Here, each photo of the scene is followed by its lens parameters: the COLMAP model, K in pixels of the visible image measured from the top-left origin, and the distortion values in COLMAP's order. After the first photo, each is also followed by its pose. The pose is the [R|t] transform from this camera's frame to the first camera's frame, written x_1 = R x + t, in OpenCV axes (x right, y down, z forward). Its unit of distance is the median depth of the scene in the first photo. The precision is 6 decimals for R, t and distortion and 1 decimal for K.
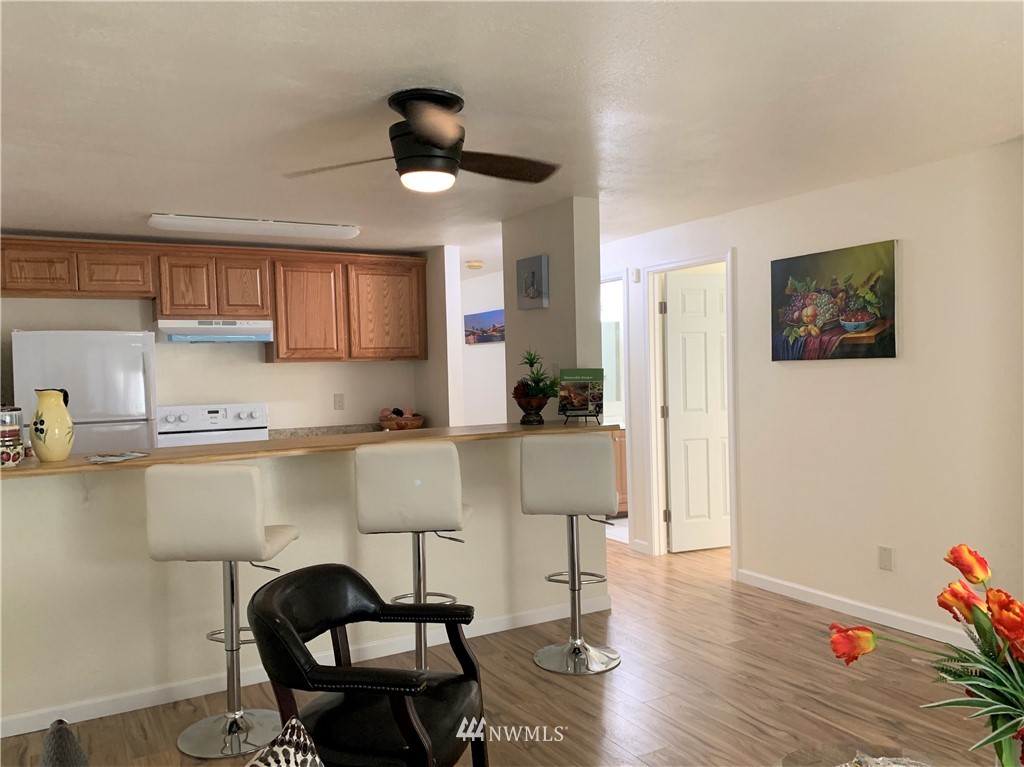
lens RADIAL K [[798.6, 0, 551.6], [0, 798.6, 389.9], [0, 0, 1]] dist [0.034752, -0.056347]
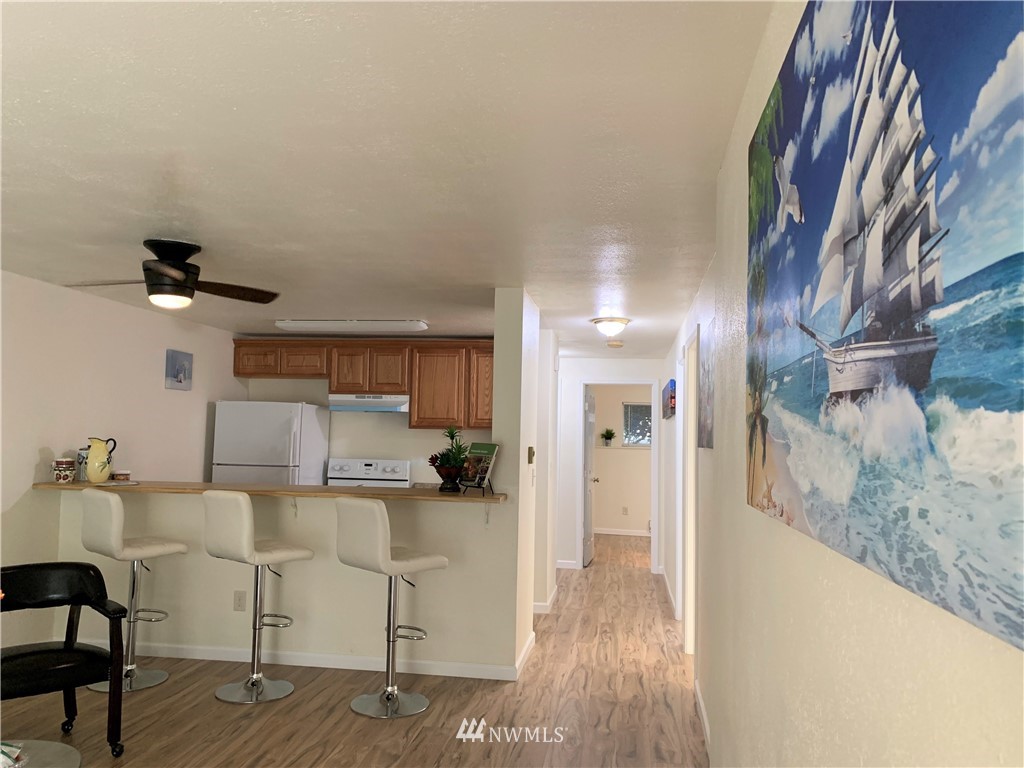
lens RADIAL K [[798.6, 0, 525.3], [0, 798.6, 381.7], [0, 0, 1]] dist [0.034752, -0.056347]
pose [[0.782599, -0.000136, -0.622526, 0.615114], [-0.060199, 0.995297, -0.075895, -0.025476], [0.619609, 0.096871, 0.778910, 0.147407]]
